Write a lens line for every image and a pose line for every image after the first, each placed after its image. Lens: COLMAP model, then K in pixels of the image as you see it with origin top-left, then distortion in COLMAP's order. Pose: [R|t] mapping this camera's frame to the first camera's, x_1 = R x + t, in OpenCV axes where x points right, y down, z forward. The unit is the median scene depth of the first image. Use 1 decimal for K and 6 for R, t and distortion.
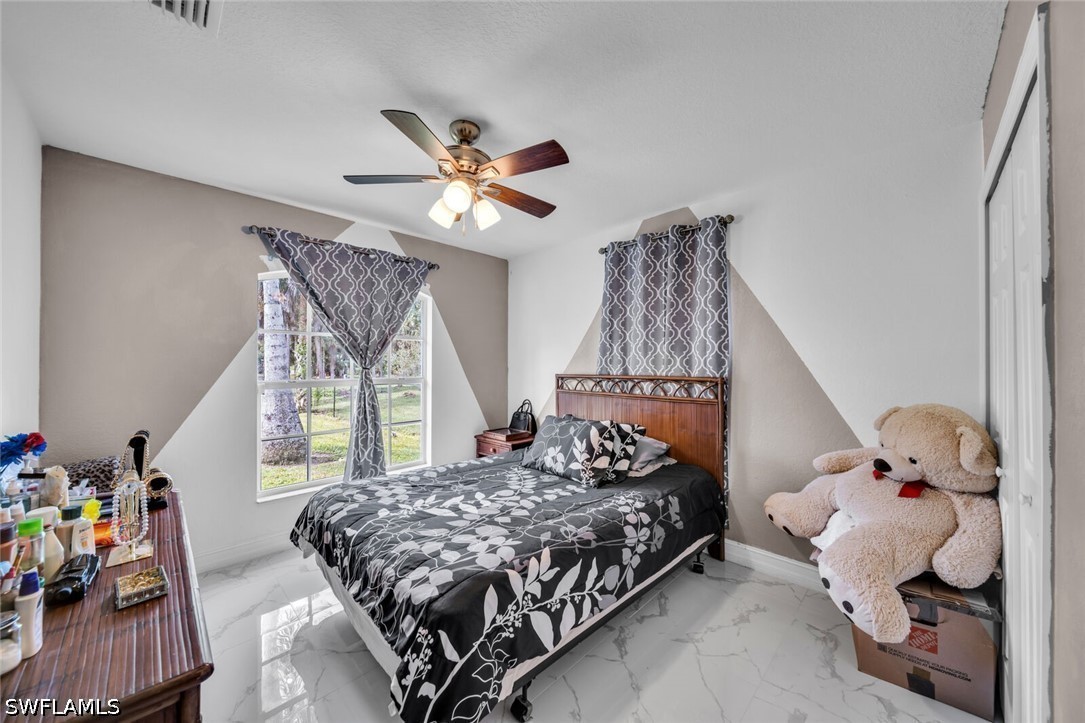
lens RADIAL K [[385.0, 0, 545.8], [0, 385.0, 361.9], [0, 0, 1]] dist [-0.003745, -0.000386]
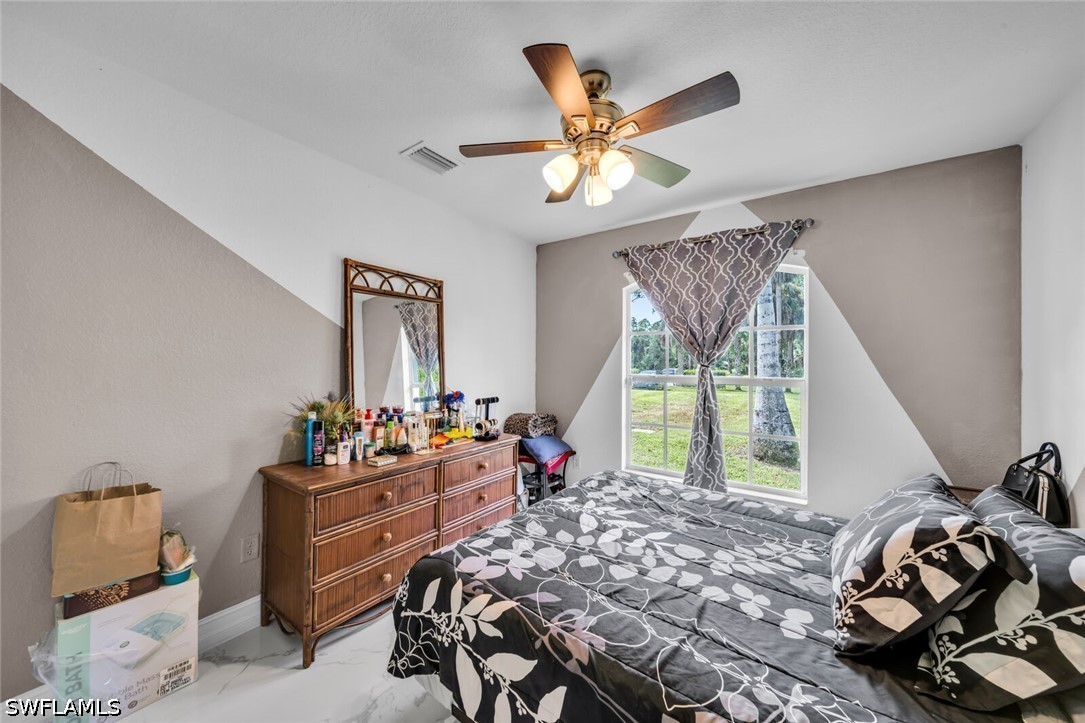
lens RADIAL K [[385.0, 0, 545.1], [0, 385.0, 360.2], [0, 0, 1]] dist [-0.003745, -0.000386]
pose [[0.155886, -0.003115, -0.987770, 0.524721], [0.000675, 0.999995, -0.003047, 0.008834], [0.987775, -0.000192, 0.155887, 0.655689]]
